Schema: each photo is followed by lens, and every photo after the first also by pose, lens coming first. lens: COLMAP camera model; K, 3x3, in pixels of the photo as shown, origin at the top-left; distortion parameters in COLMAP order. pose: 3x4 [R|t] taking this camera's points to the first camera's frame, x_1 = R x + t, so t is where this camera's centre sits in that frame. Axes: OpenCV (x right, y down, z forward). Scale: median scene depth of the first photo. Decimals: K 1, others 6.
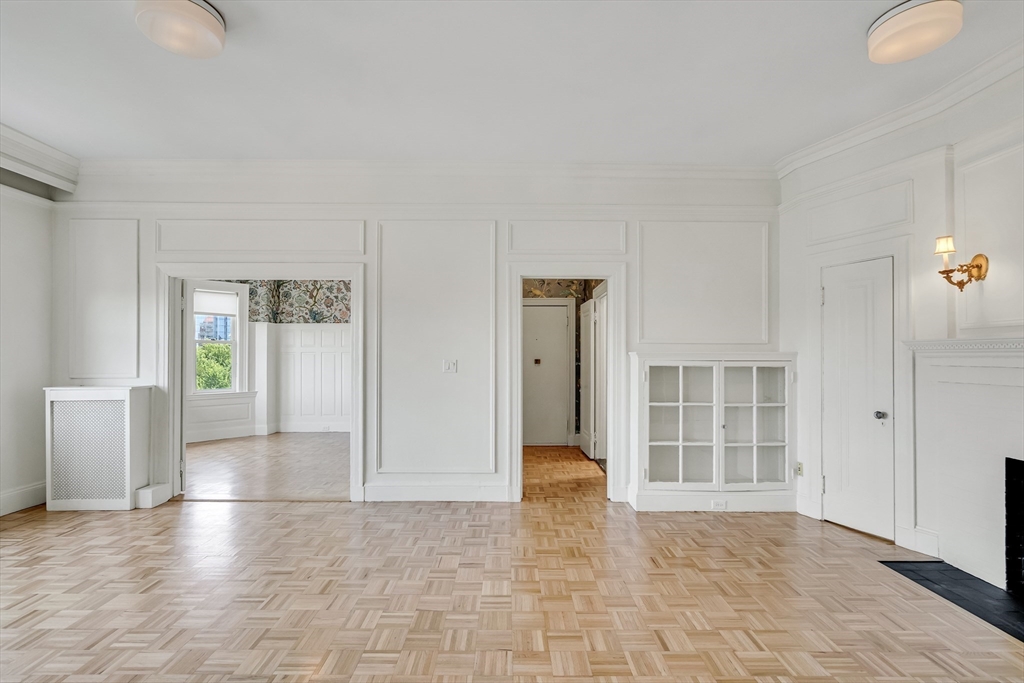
lens RADIAL K [[488.0, 0, 508.0], [0, 488.0, 351.3], [0, 0, 1]] dist [0.000103, 0.000865]
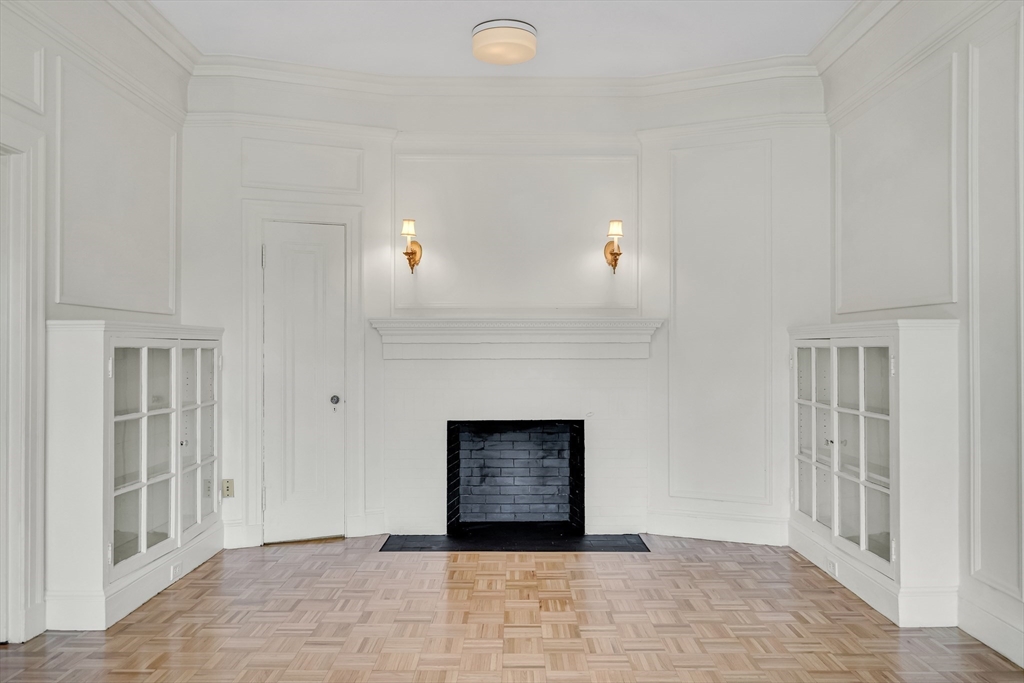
lens RADIAL K [[789.2, 0, 513.8], [0, 789.2, 342.3], [0, 0, 1]] dist [0.017308, 0.001678]
pose [[-0.017273, 0.005677, 0.999835, -0.694508], [-0.007160, 0.999958, -0.005801, 0.031420], [-0.999825, -0.007259, -0.017232, 0.696965]]
